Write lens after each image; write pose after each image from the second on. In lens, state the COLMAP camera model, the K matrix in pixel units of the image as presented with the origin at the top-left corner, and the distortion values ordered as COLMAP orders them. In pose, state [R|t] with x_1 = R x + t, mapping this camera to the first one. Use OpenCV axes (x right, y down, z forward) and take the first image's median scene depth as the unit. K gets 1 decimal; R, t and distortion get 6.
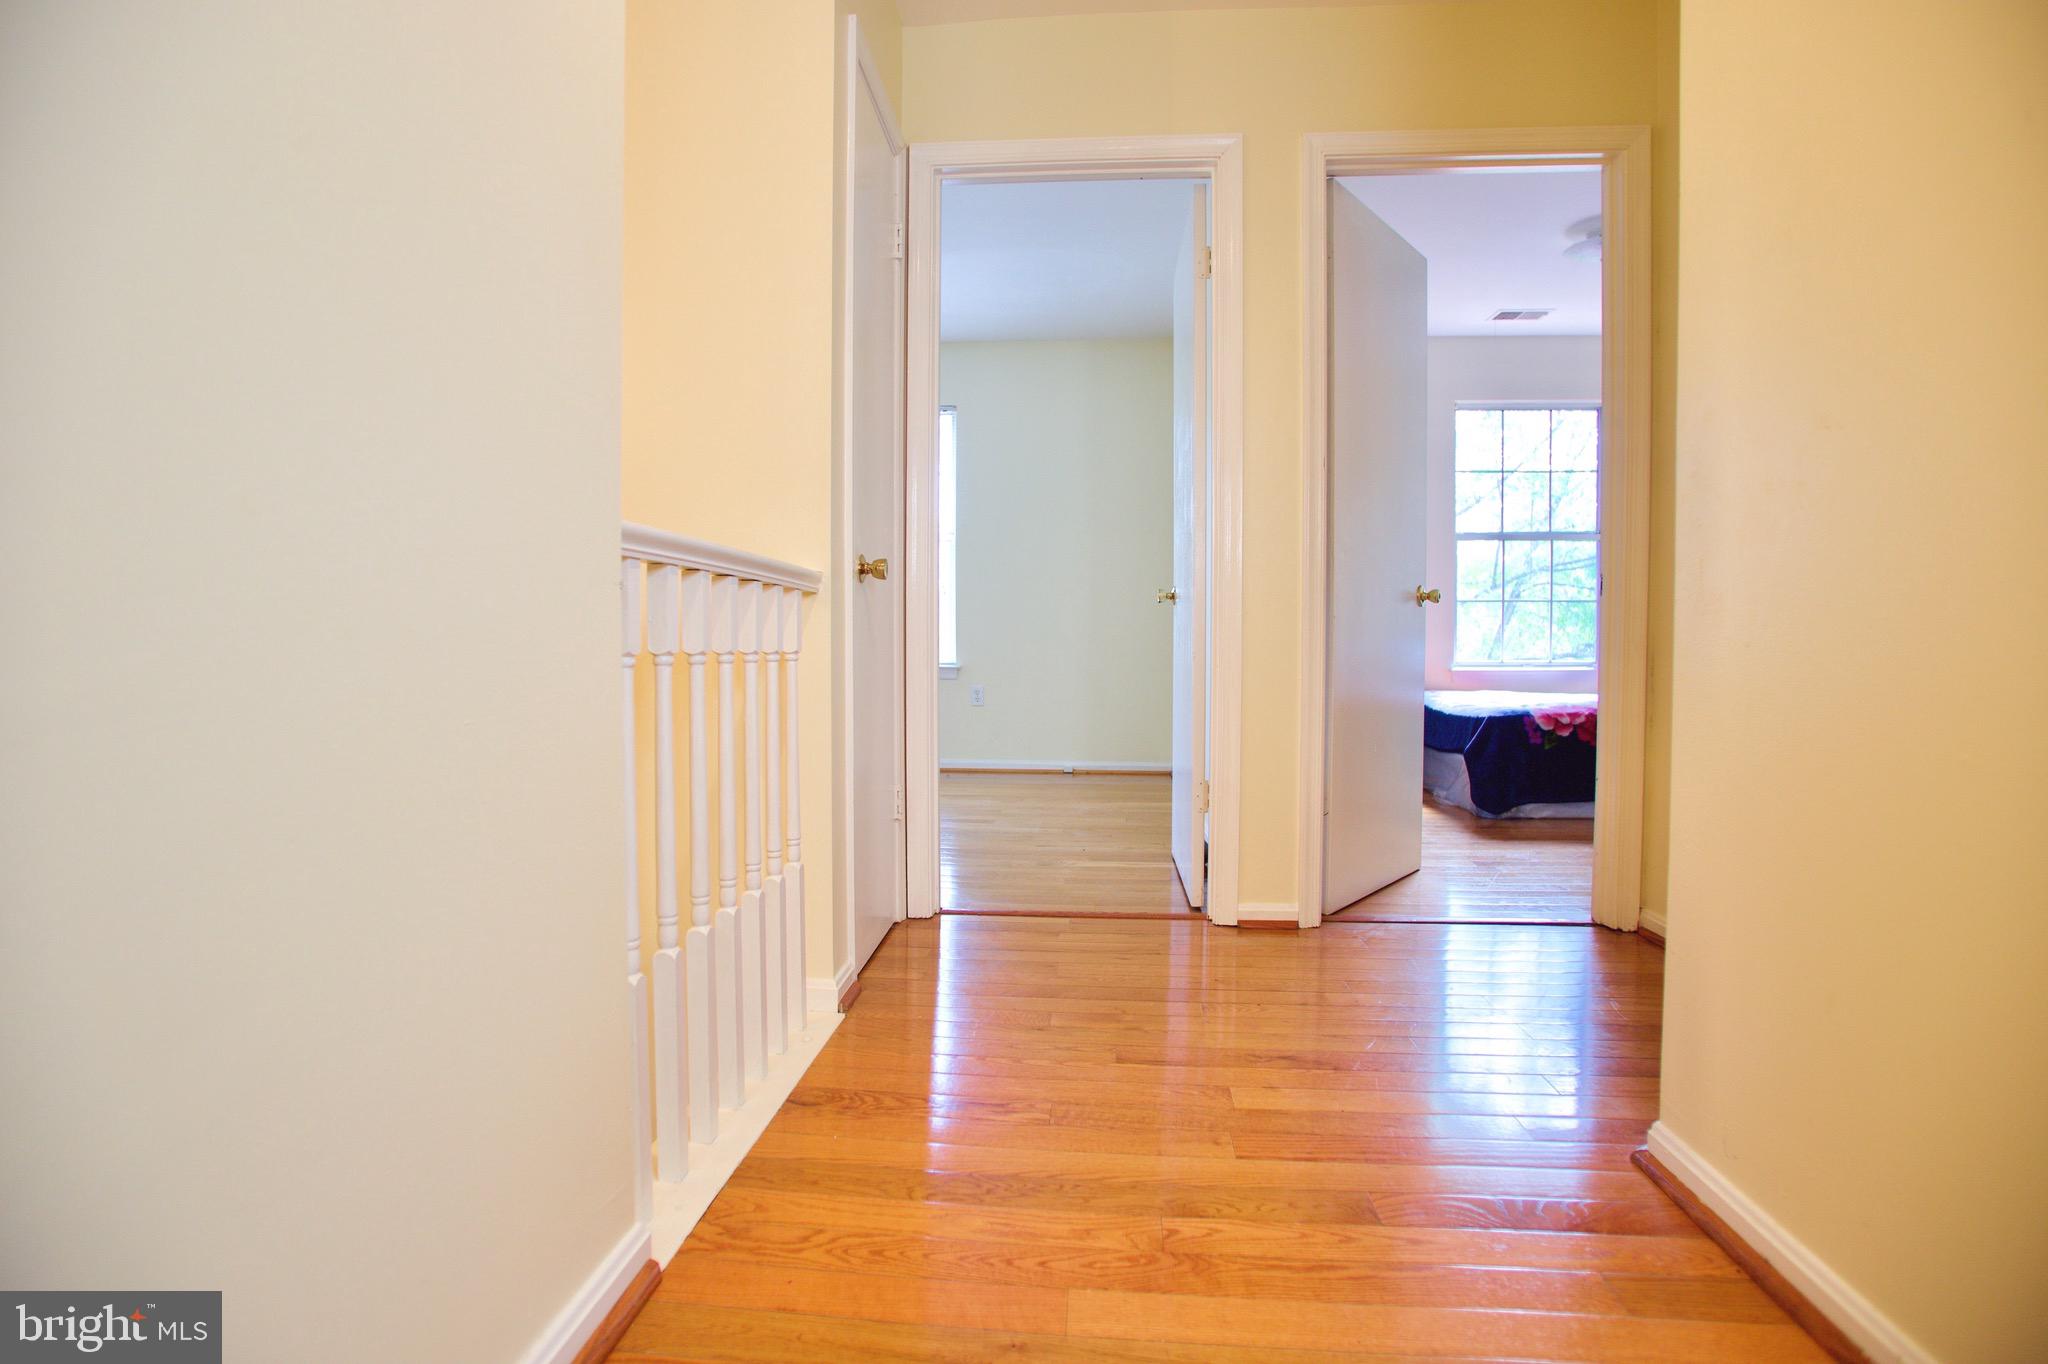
lens RADIAL K [[998.3, 0, 1036.9], [0, 998.3, 686.3], [0, 0, 1]] dist [-0.088485, 0.039272]
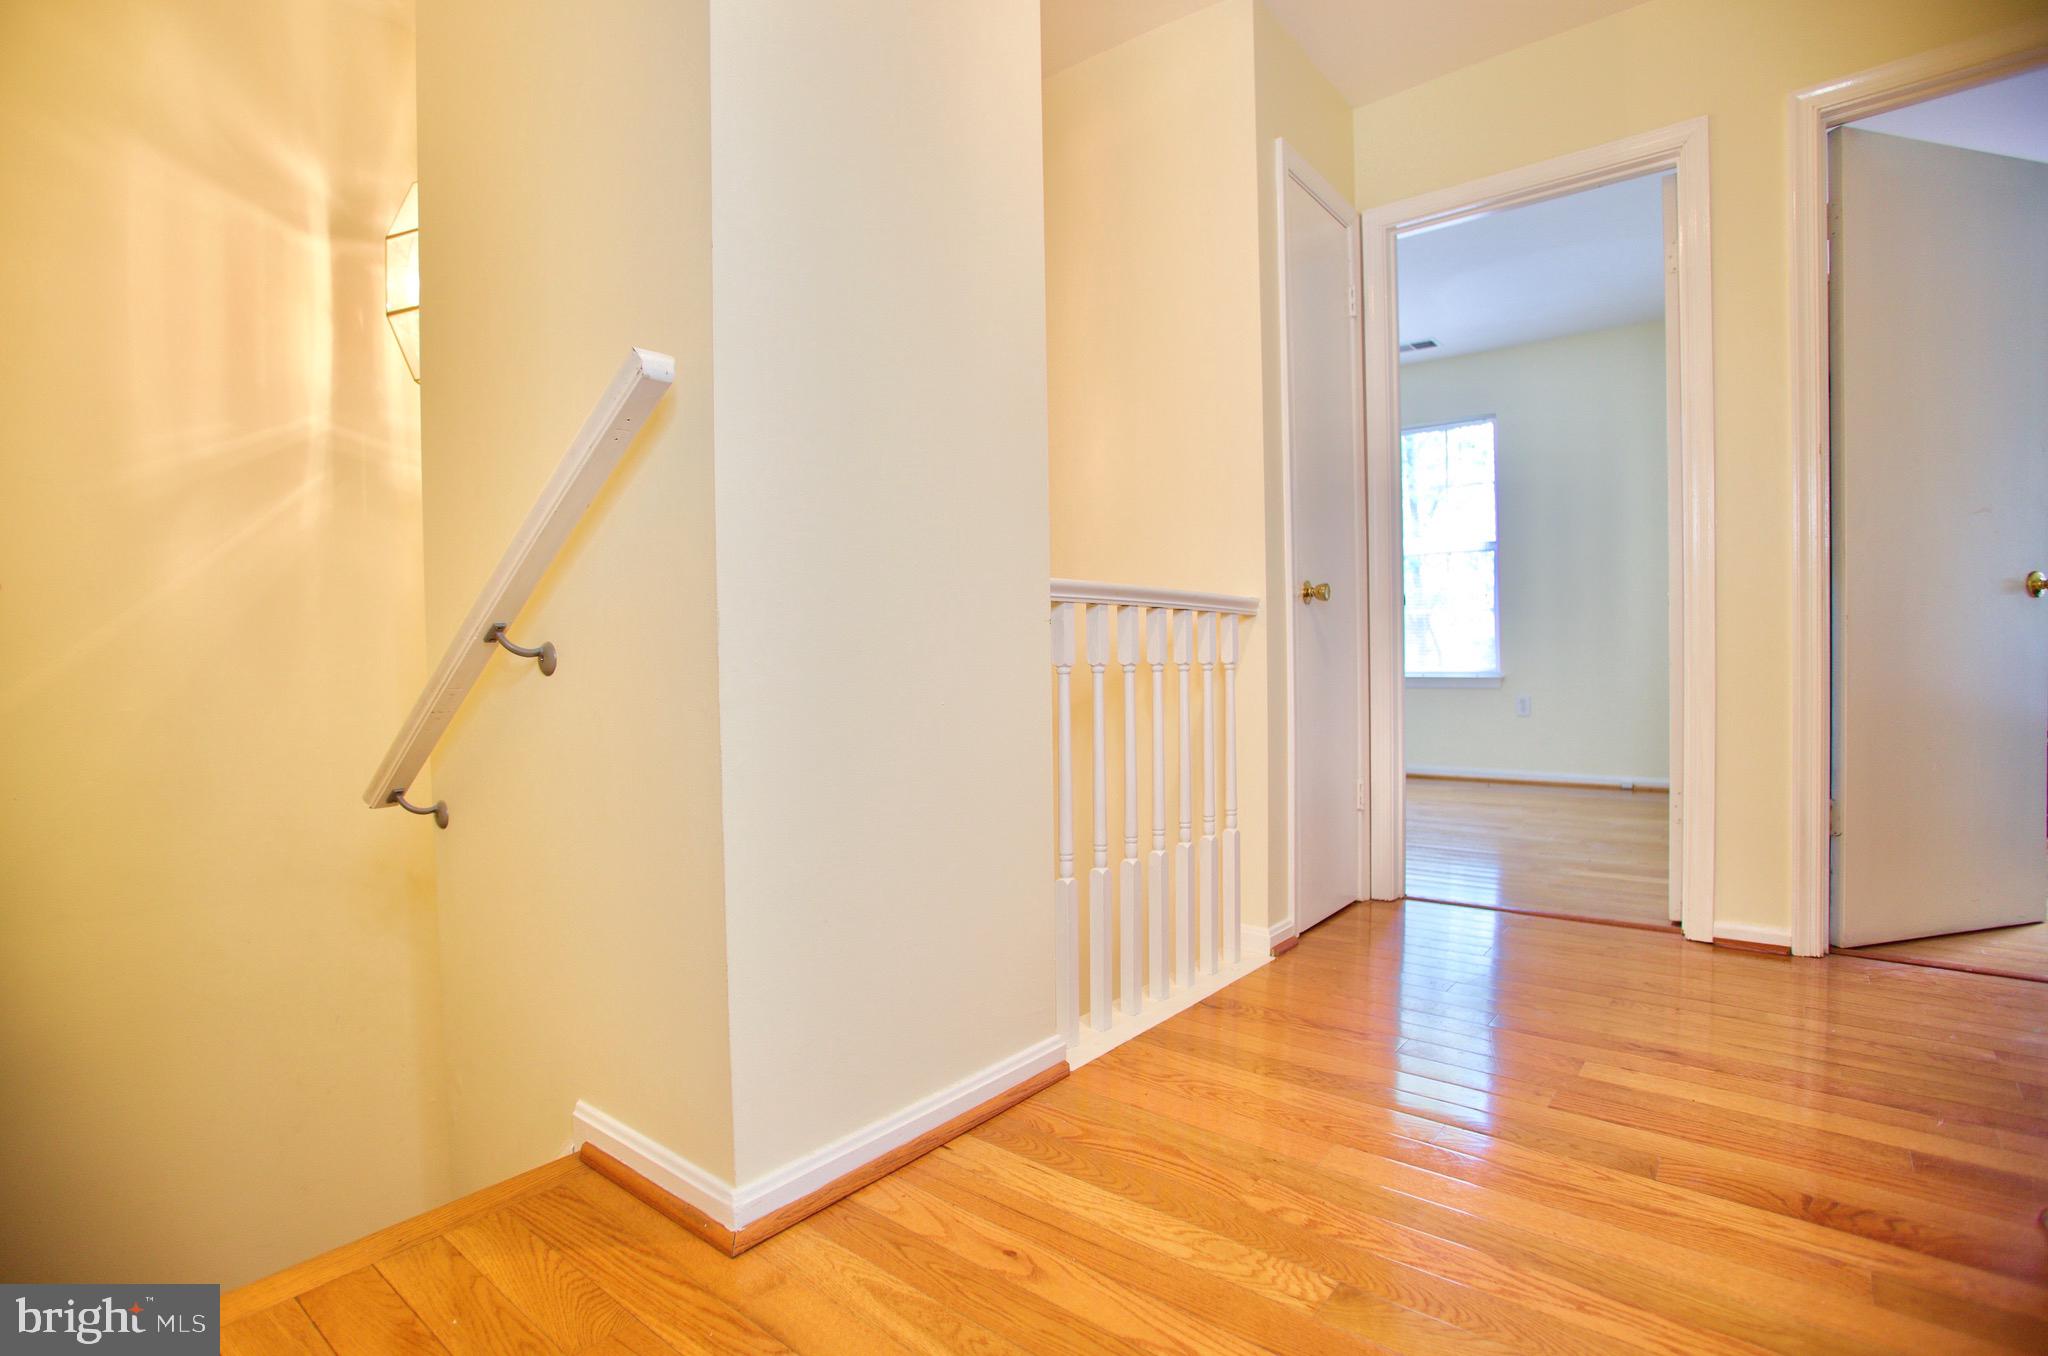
lens RADIAL K [[998.3, 0, 1036.9], [0, 998.3, 682.3], [0, 0, 1]] dist [-0.088485, 0.039272]
pose [[0.829259, -0.004861, -0.558844, 0.218749], [-0.004382, 0.999875, -0.015198, 0.008902], [0.558848, 0.015052, 0.829134, -0.165234]]
